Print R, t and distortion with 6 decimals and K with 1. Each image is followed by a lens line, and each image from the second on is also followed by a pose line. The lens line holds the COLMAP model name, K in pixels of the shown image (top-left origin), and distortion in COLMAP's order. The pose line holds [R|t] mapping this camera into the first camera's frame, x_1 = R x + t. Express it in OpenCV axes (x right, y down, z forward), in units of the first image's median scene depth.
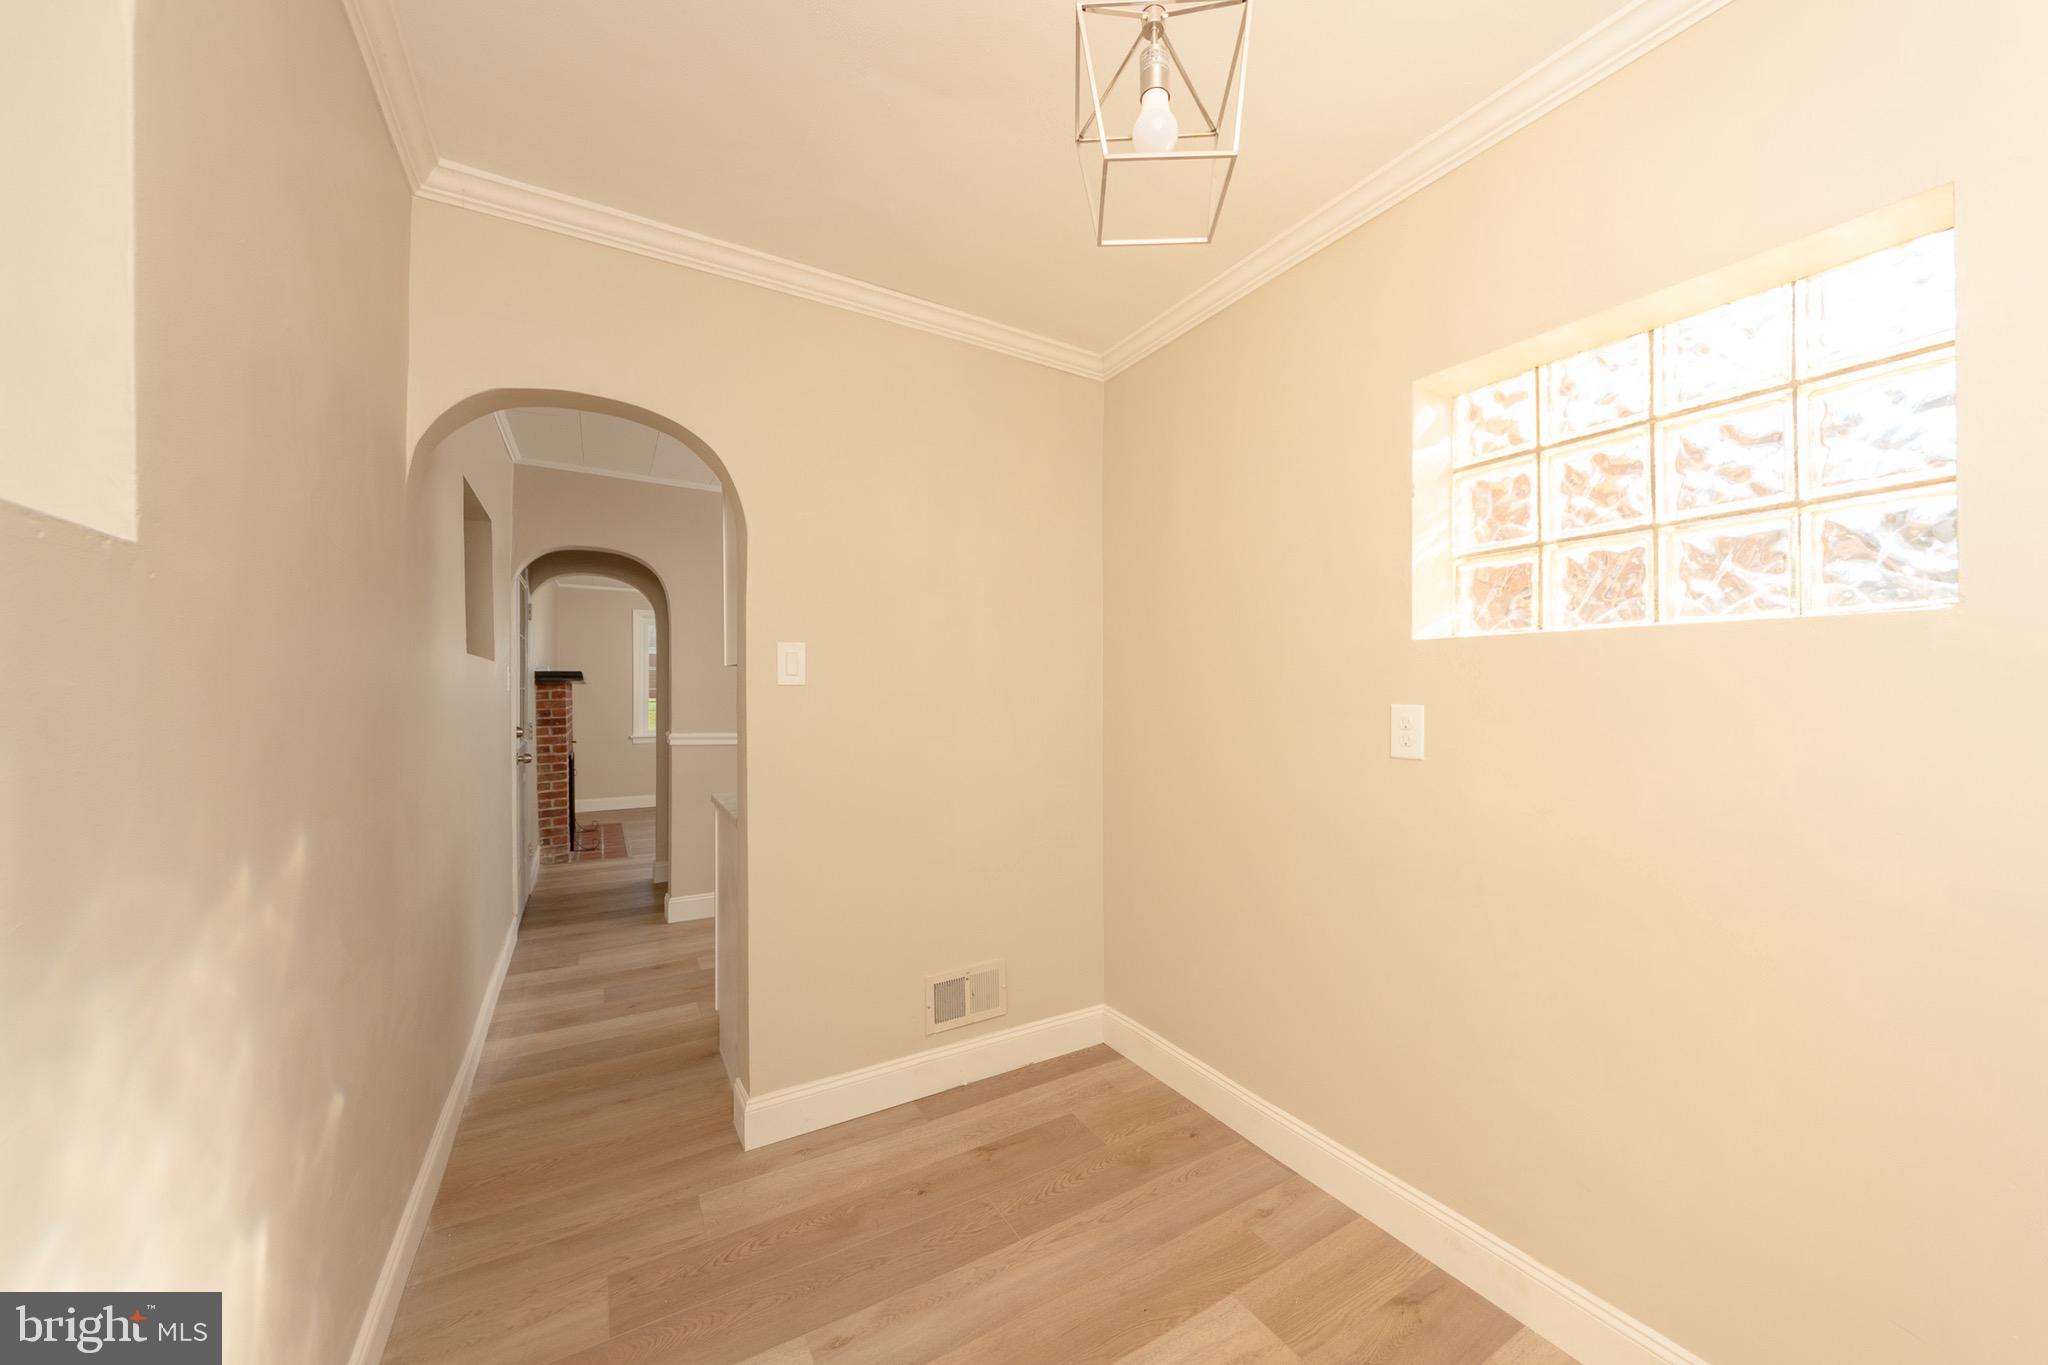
lens RADIAL K [[736.9, 0, 1028.1], [0, 736.9, 687.6], [0, 0, 1]] dist [-0.004723, -0.000957]
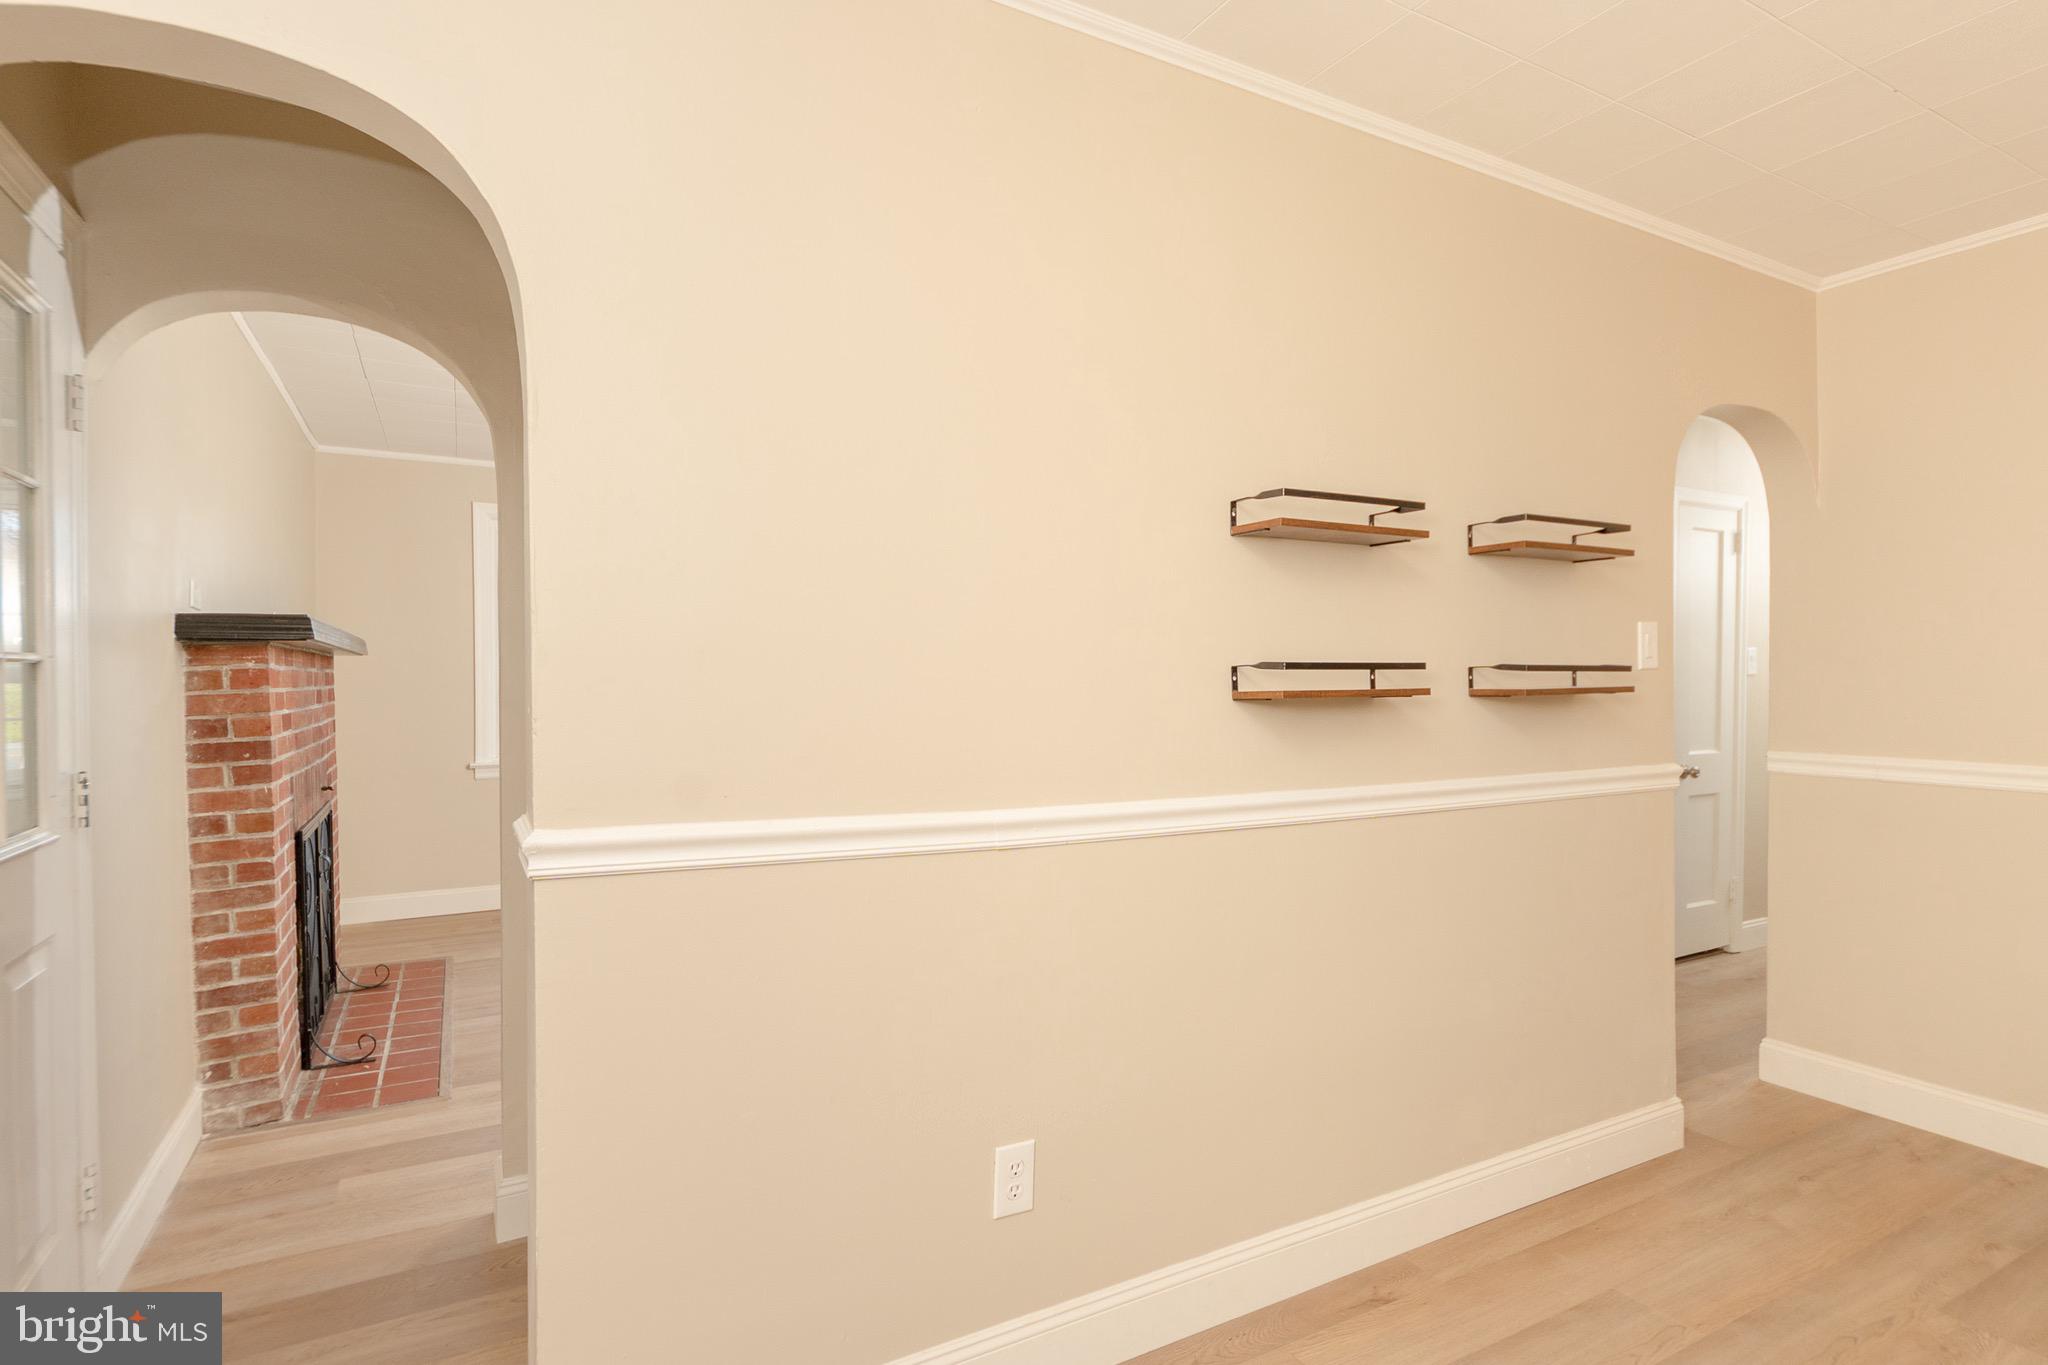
lens RADIAL K [[1032.4, 0, 1021.3], [0, 1032.4, 678.7], [0, 0, 1]] dist [-0.003033, -0.000420]
pose [[0.999328, 0.004960, -0.036304, -0.229748], [-0.004010, 0.999649, 0.026202, -0.005068], [0.036422, -0.026039, 0.998997, 0.495265]]
